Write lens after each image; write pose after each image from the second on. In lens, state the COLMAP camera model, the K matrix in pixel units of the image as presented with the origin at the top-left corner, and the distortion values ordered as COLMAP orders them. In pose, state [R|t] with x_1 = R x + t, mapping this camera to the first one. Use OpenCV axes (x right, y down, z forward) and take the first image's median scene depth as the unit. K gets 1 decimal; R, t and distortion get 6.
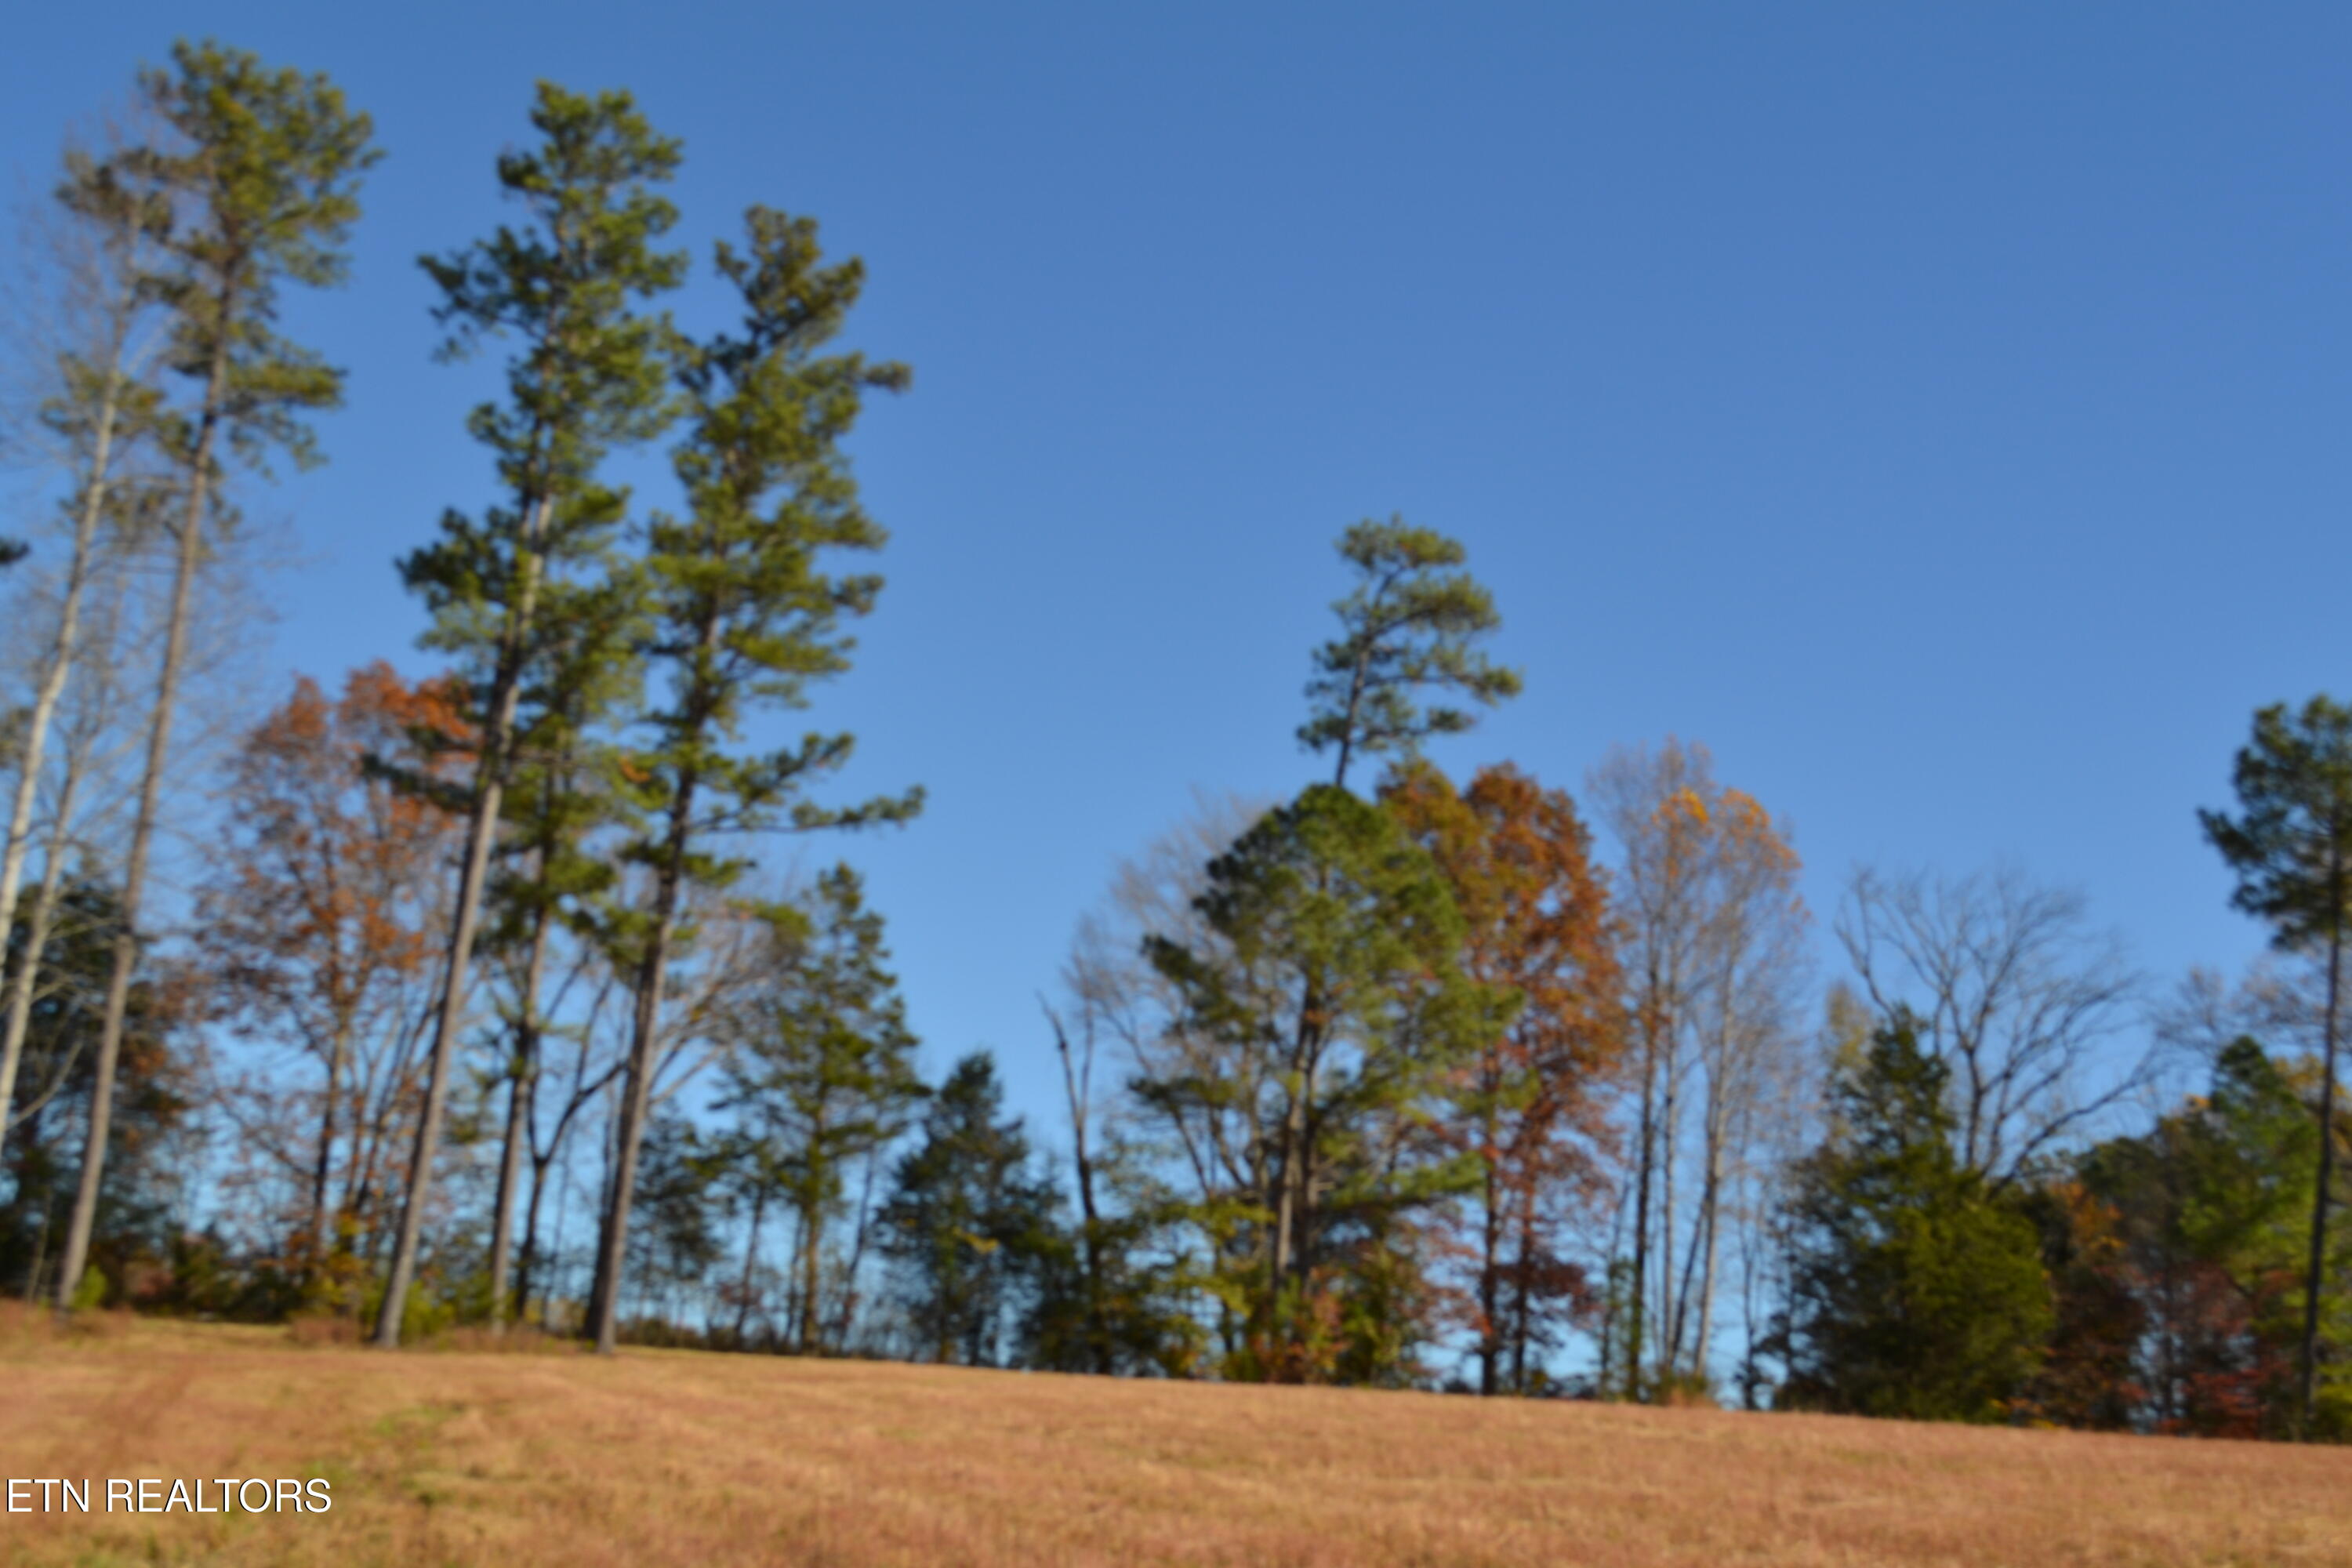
lens RADIAL K [[2981.6, 0, 1159.6], [0, 2981.6, 801.9], [0, 0, 1]] dist [-0.044265, 0.000000]
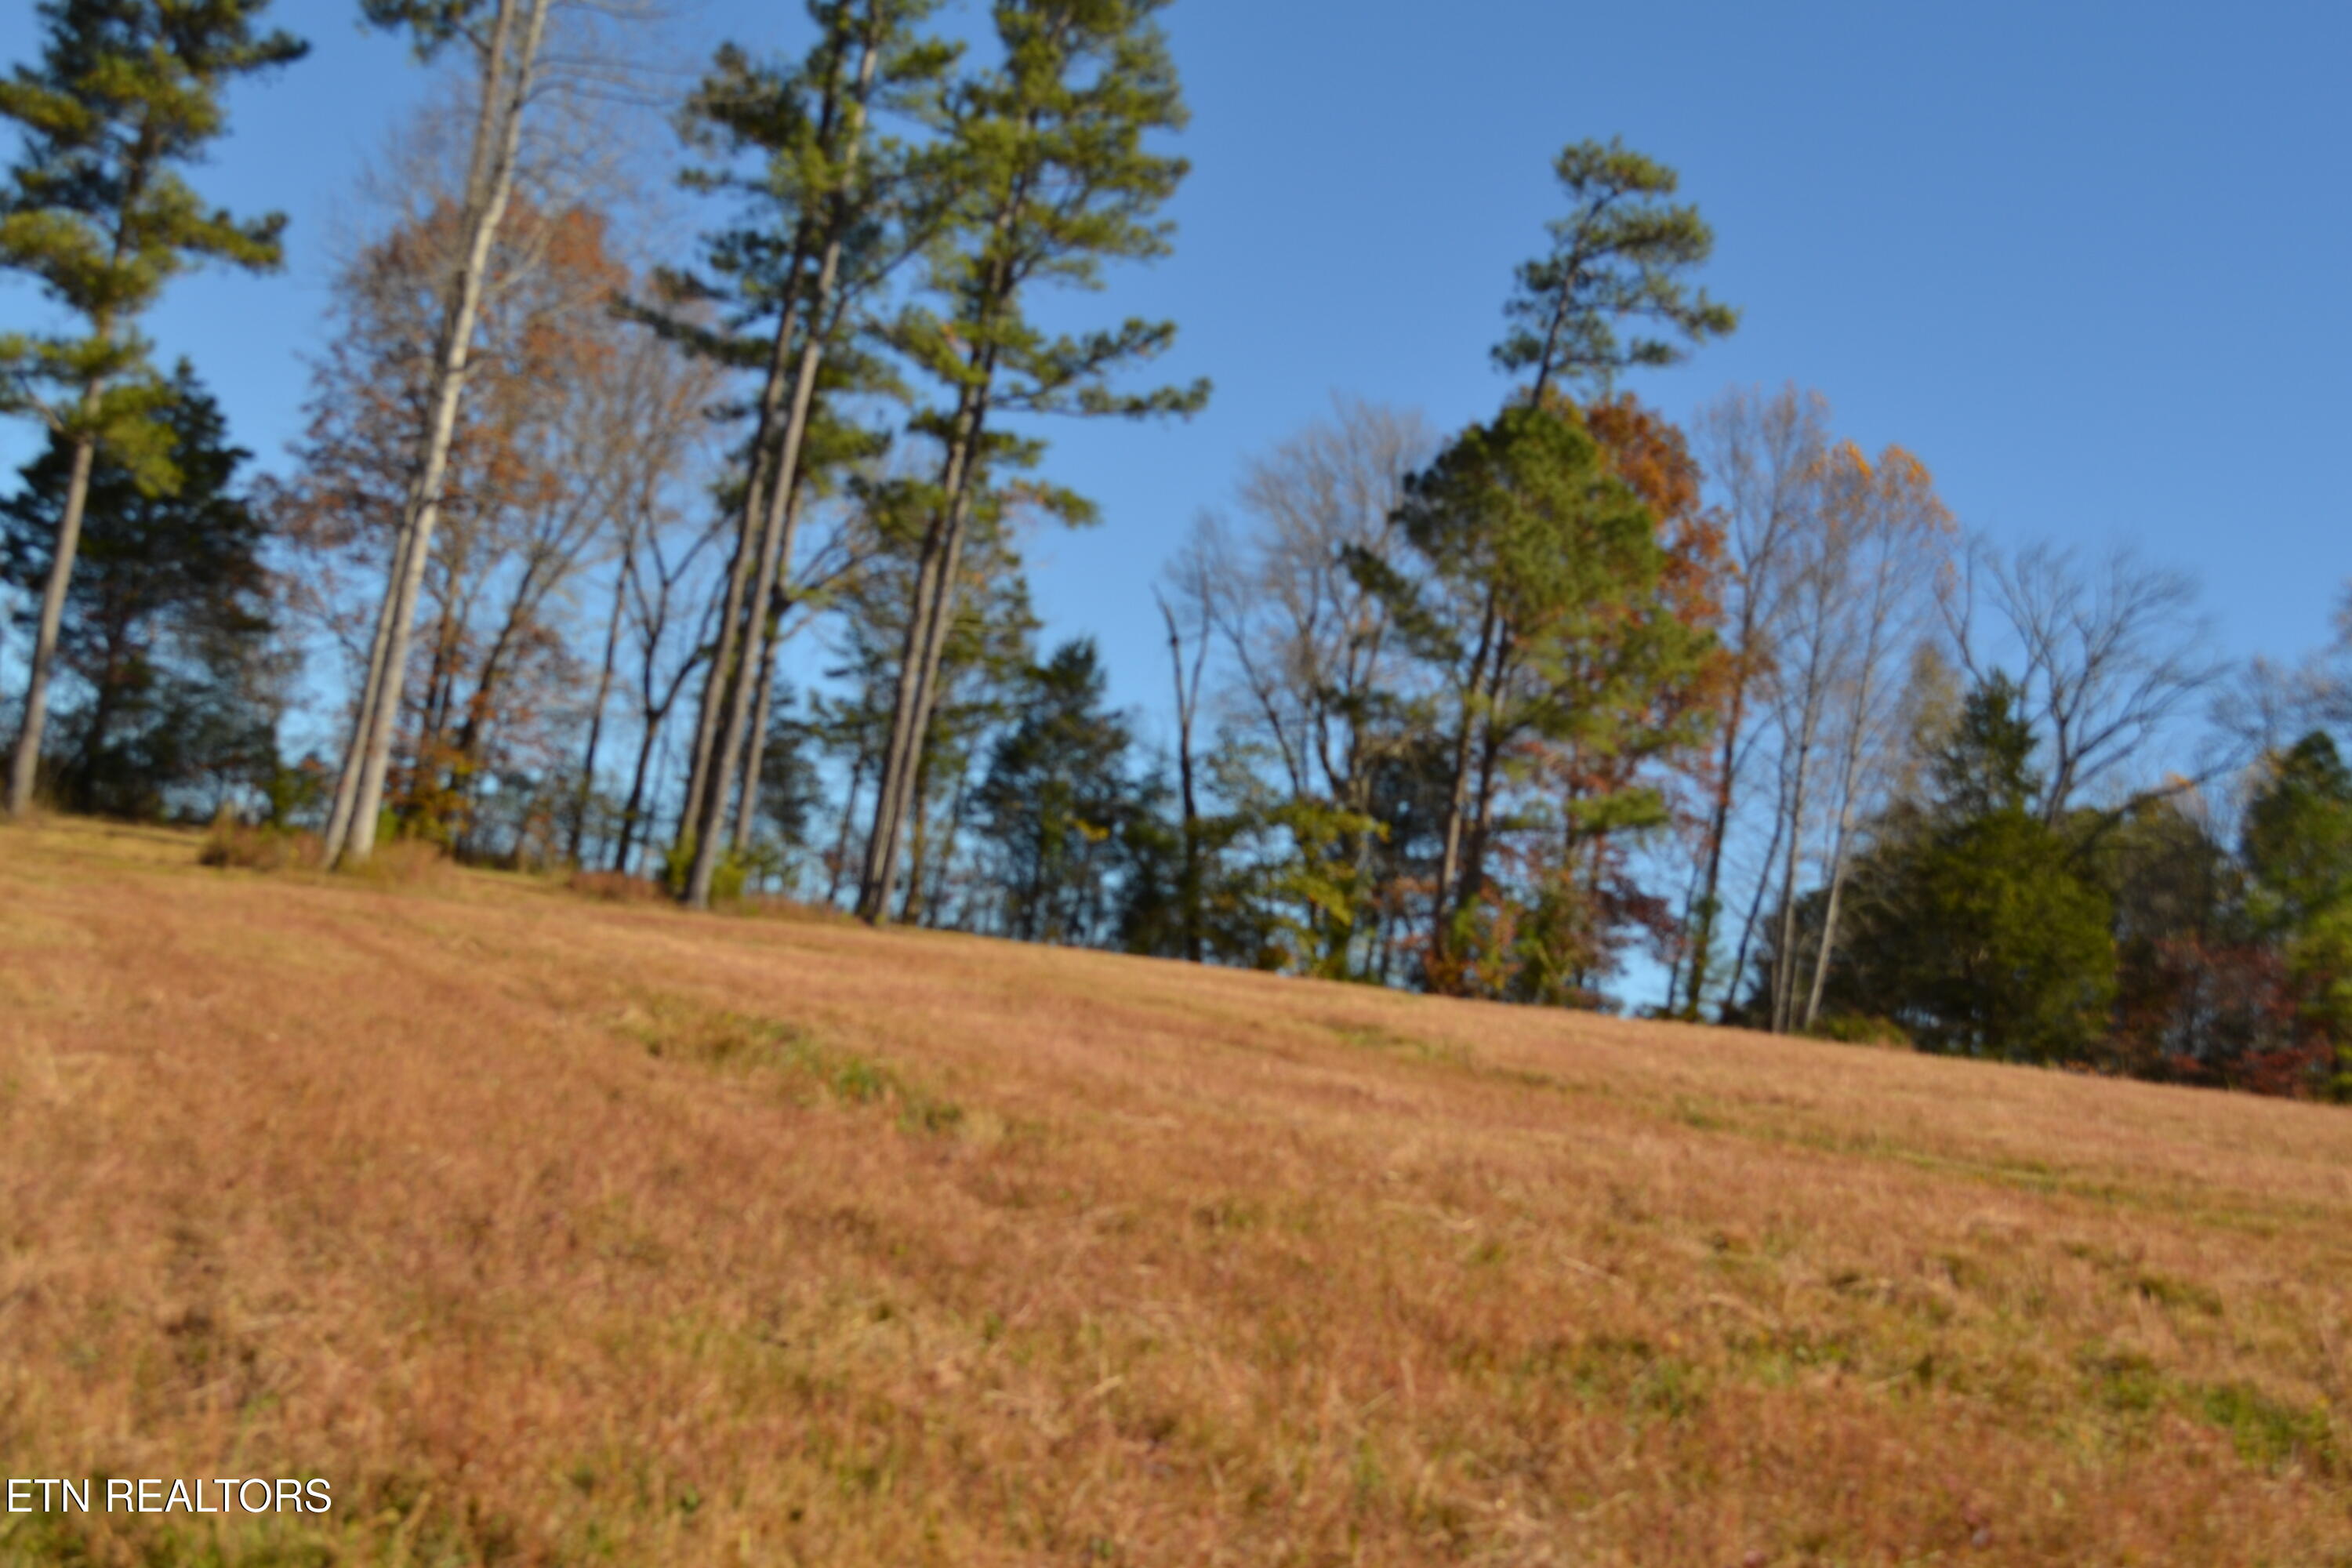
lens RADIAL K [[2981.6, 0, 1170.1], [0, 2981.6, 796.1], [0, 0, 1]] dist [-0.044265, 0.000000]
pose [[0.994357, 0.080461, 0.069142, -0.118551], [-0.089186, 0.986947, 0.134094, -0.000330], [-0.057450, -0.139504, 0.988554, 0.009898]]
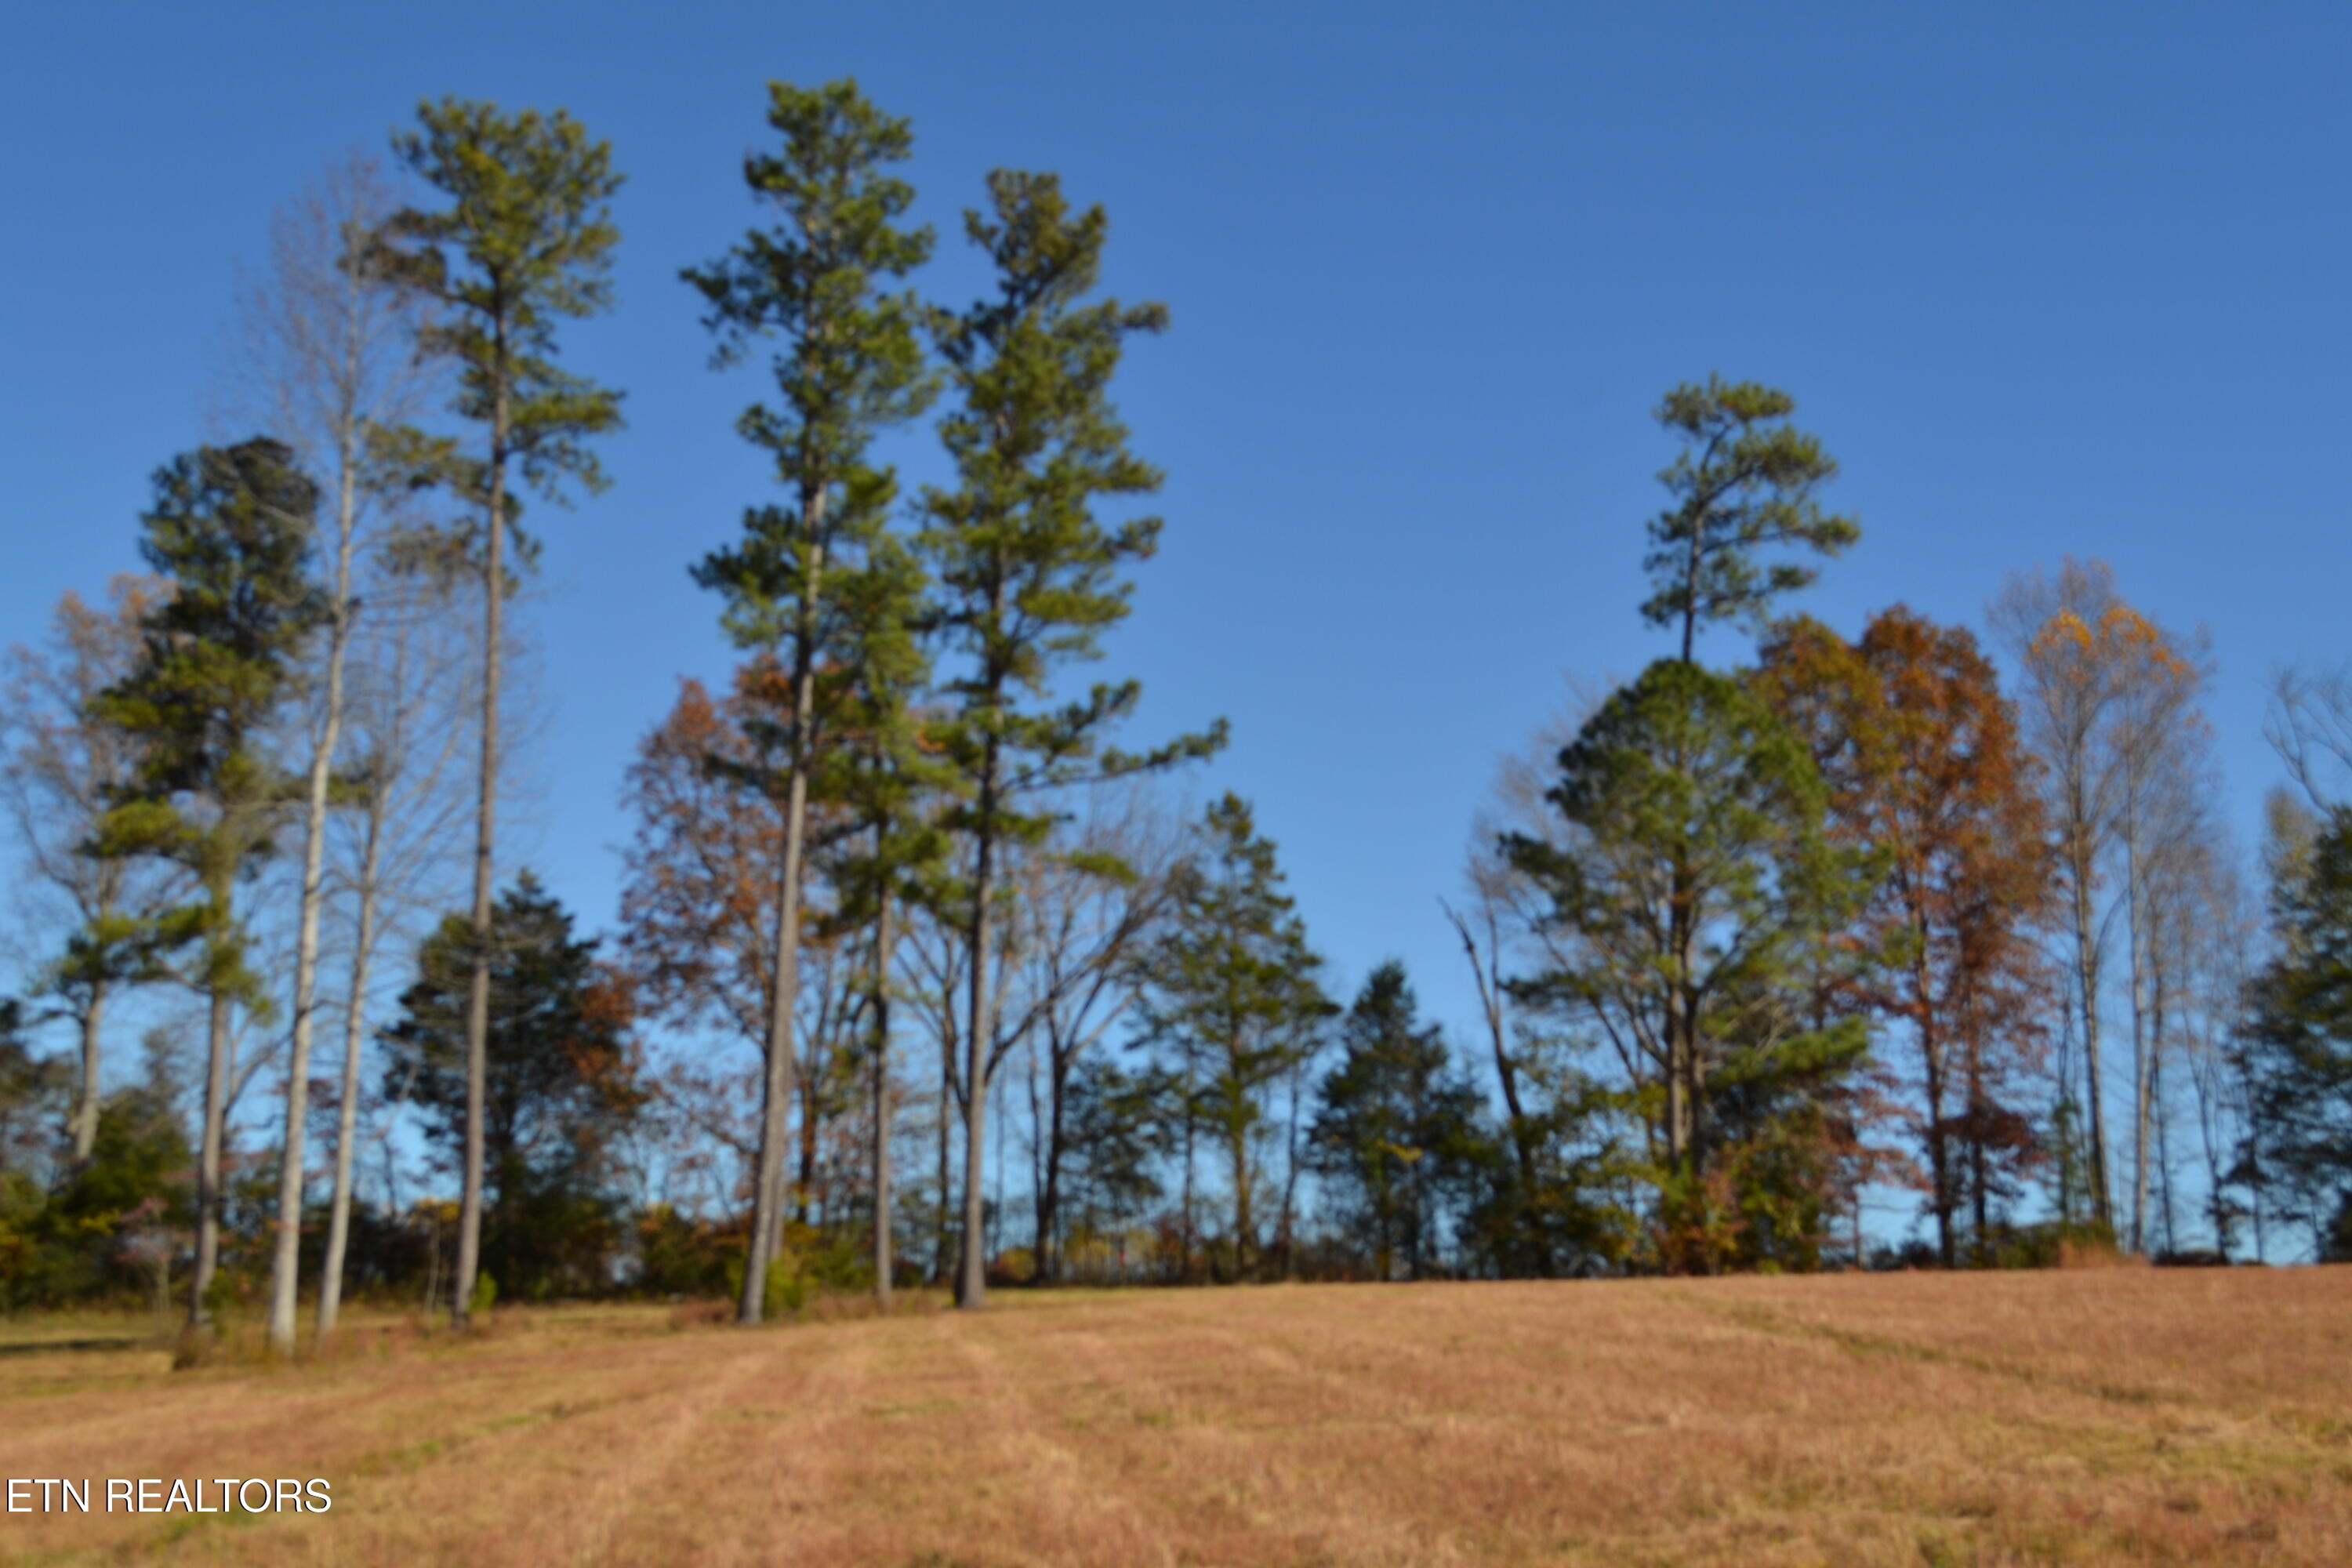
lens RADIAL K [[2981.6, 0, 1144.6], [0, 2981.6, 821.4], [0, 0, 1]] dist [-0.044265, 0.000000]
pose [[0.976032, -0.119189, -0.182085, 0.057861], [0.126342, 0.991587, 0.028161, -0.002273], [0.177197, -0.050491, 0.982879, 0.003291]]
